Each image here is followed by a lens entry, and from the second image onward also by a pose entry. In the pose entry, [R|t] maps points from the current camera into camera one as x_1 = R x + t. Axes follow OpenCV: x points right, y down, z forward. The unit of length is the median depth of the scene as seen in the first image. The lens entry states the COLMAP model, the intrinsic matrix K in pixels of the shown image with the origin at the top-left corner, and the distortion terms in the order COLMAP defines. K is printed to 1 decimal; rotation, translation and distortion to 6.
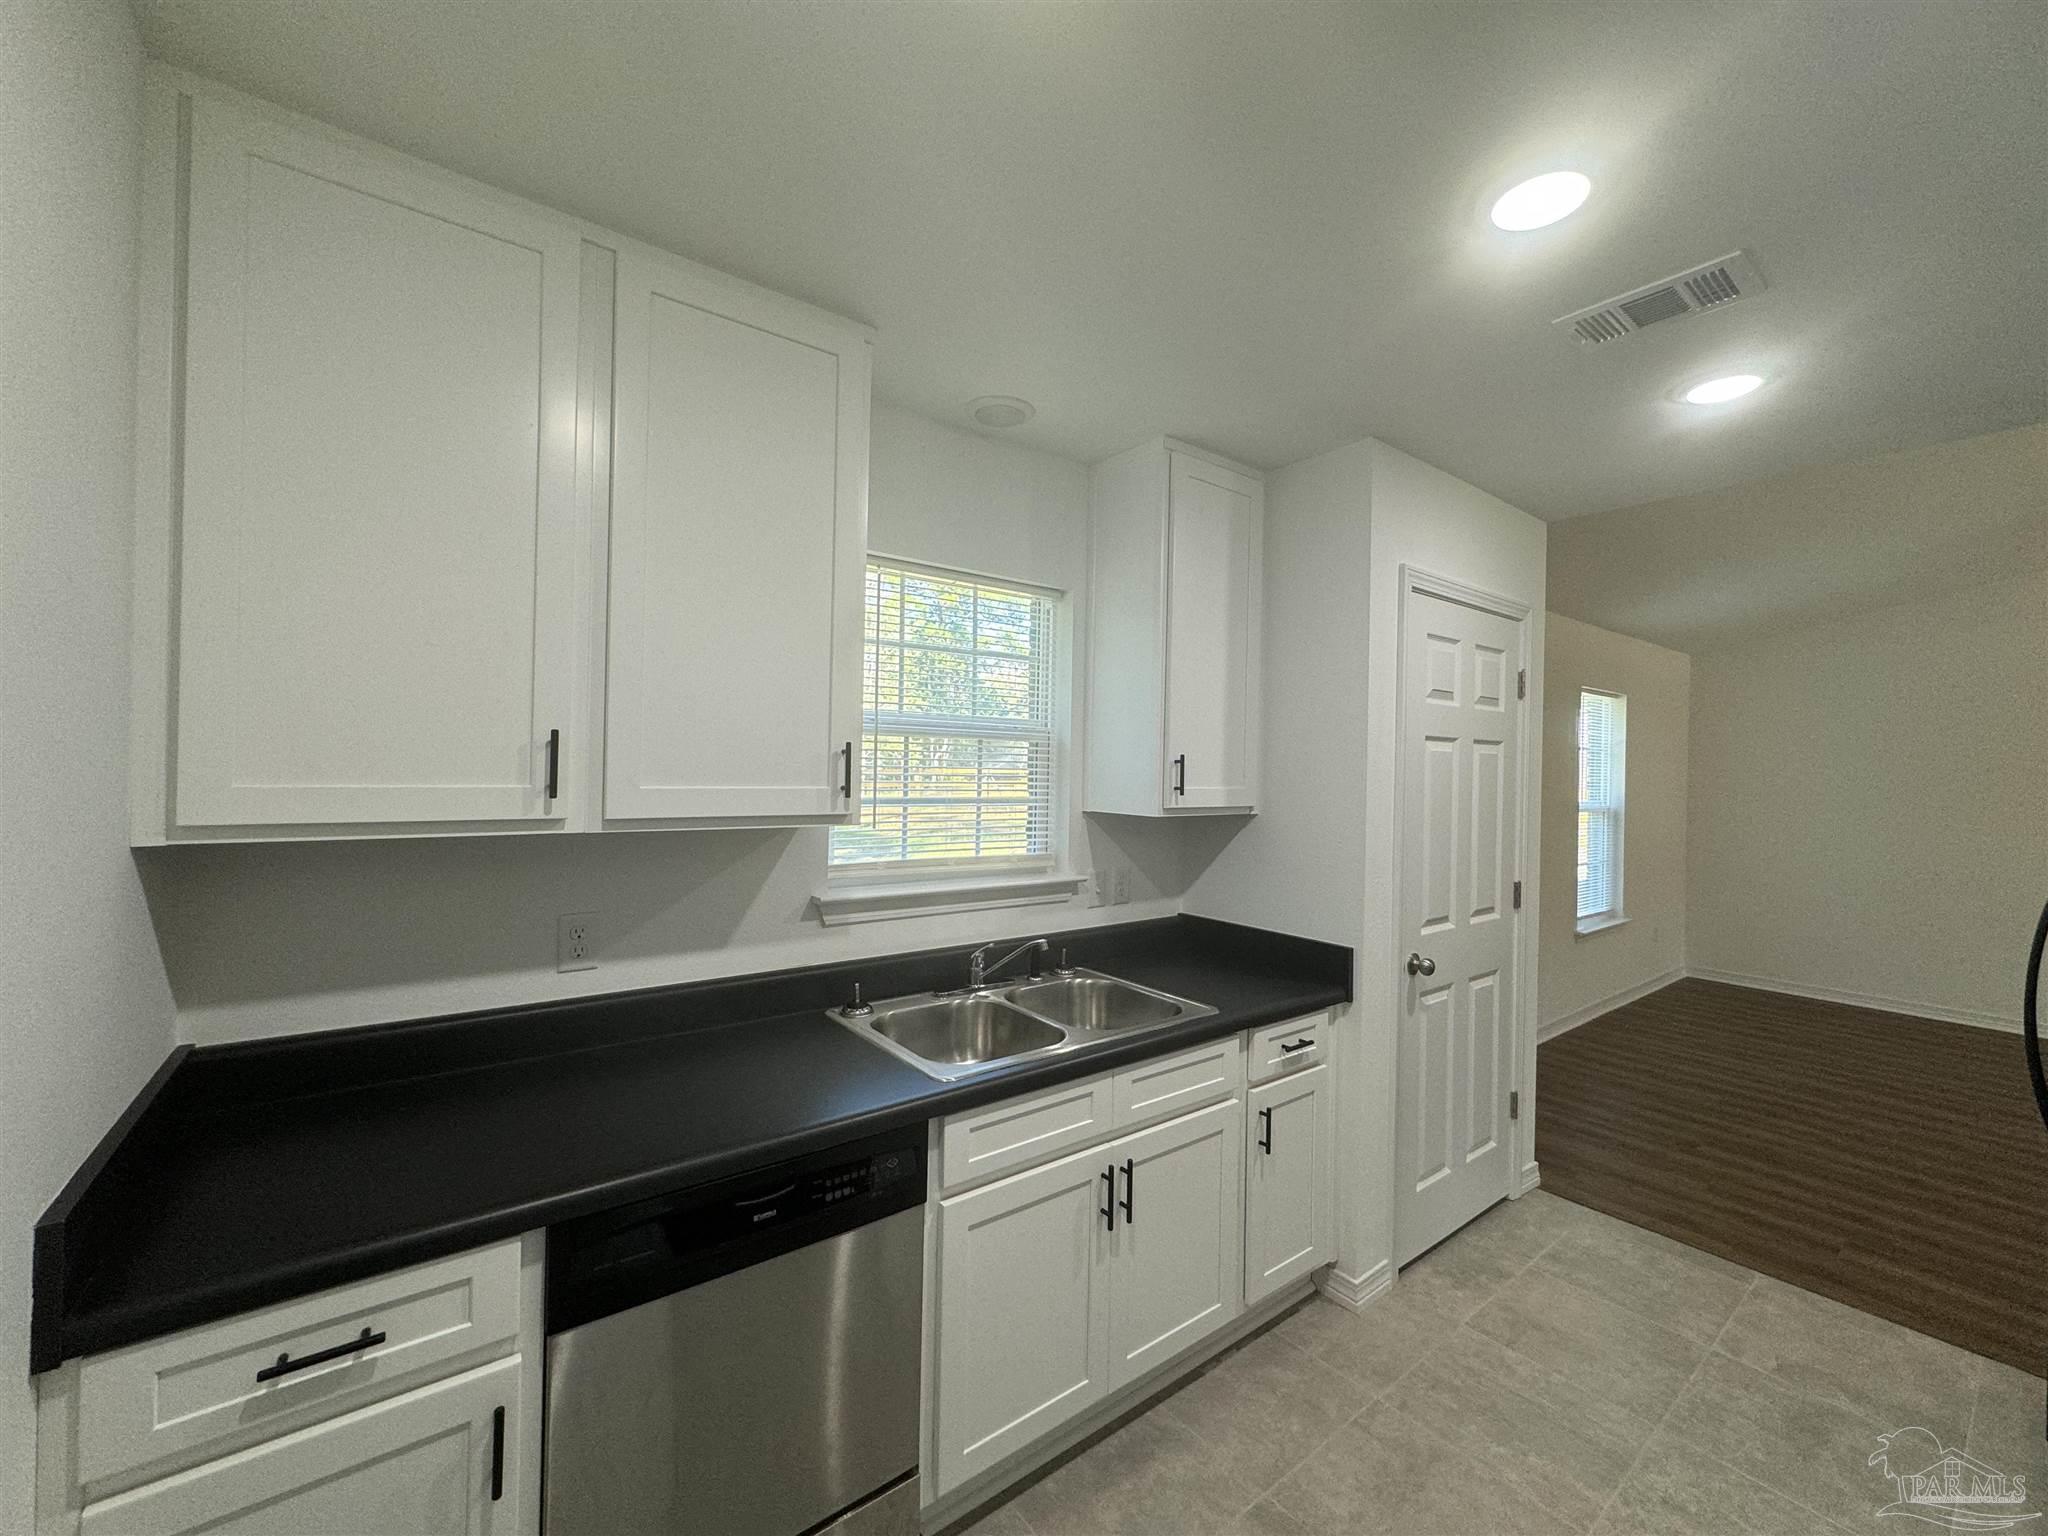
lens RADIAL K [[818.1, 0, 1021.9], [0, 818.1, 764.7], [0, 0, 1]] dist [-0.001277, 0.000252]
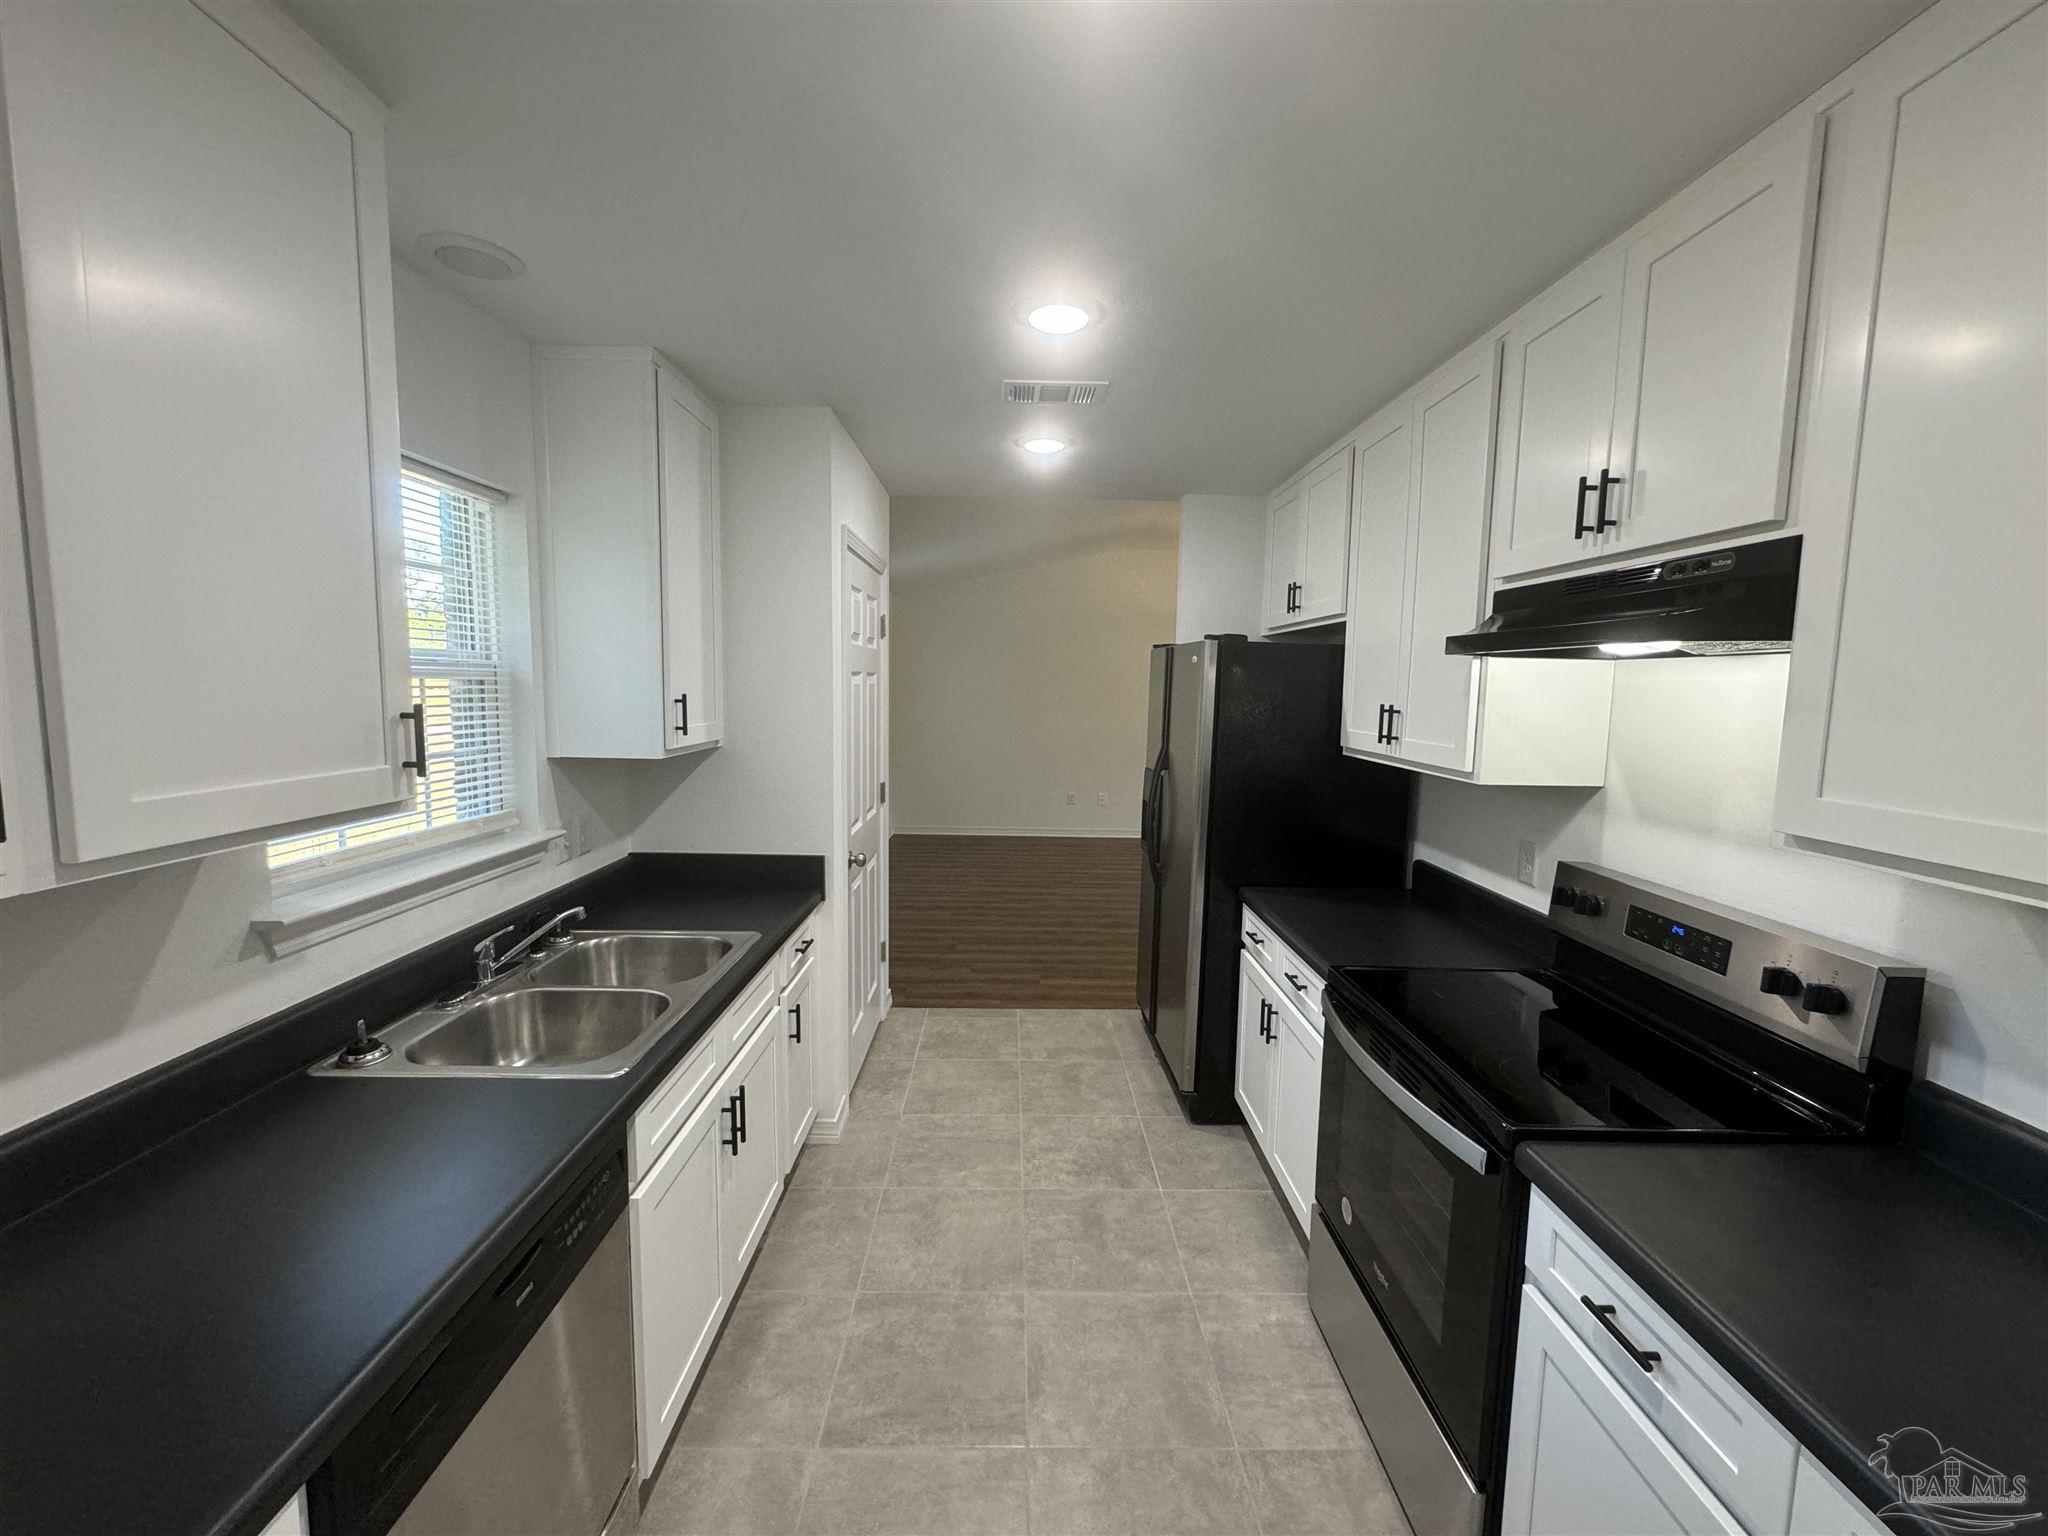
lens RADIAL K [[818.1, 0, 1021.9], [0, 818.1, 764.7], [0, 0, 1]] dist [-0.001277, 0.000252]
pose [[0.596489, -0.089513, 0.797614, -0.357758], [-0.007973, 0.993052, 0.117408, -0.046700], [-0.802582, -0.076392, 0.591631, 0.084773]]
